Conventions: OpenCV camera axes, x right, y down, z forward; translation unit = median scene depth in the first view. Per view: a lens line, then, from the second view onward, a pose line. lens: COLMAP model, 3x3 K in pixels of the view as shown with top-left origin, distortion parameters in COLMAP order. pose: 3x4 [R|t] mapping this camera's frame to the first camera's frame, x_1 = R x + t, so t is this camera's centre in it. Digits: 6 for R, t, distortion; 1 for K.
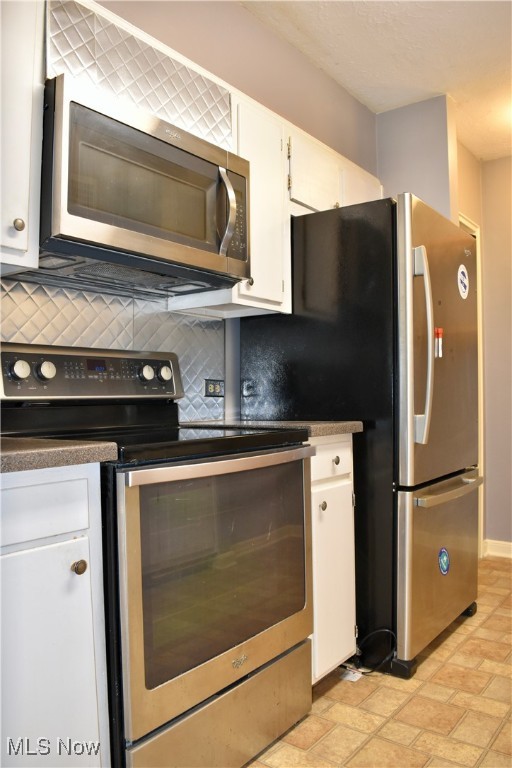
lens RADIAL K [[614.8, 0, 252.1], [0, 614.8, 387.8], [0, 0, 1]] dist [-0.101952, 0.020518]
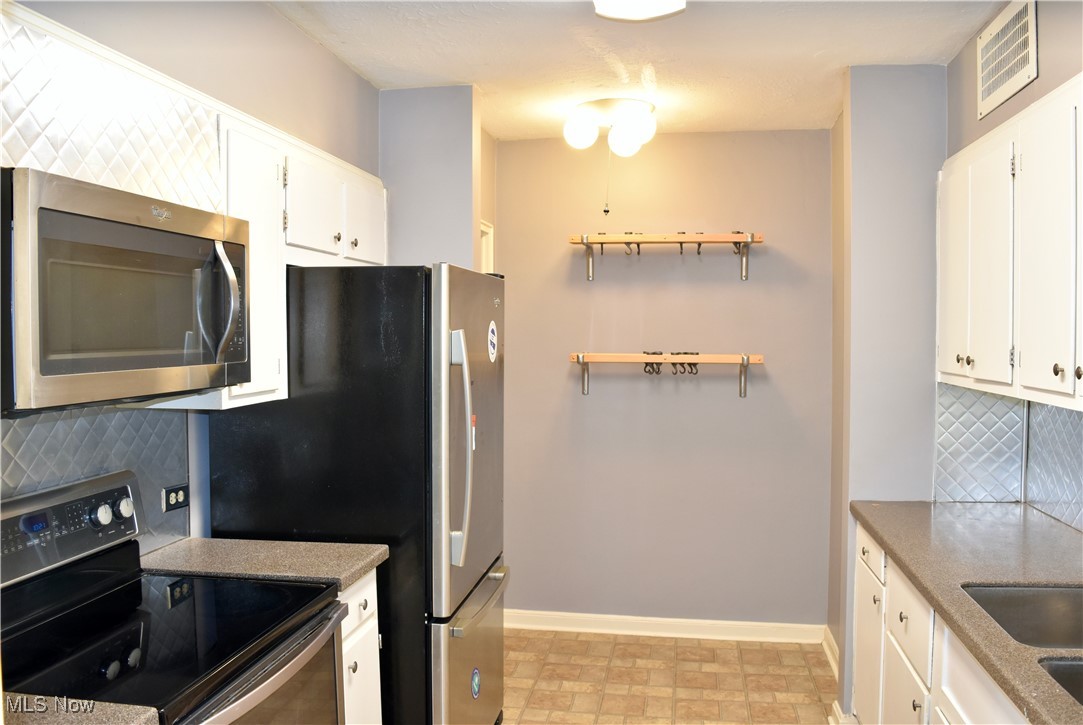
lens RADIAL K [[867.0, 0, 540.7], [0, 867.0, 360.3], [0, 0, 1]] dist [-0.101952, 0.020518]
pose [[0.885735, -0.014479, 0.463966, -0.165933], [-0.011926, 0.998474, 0.053926, -0.253242], [-0.464038, -0.053297, 0.884210, -0.084463]]
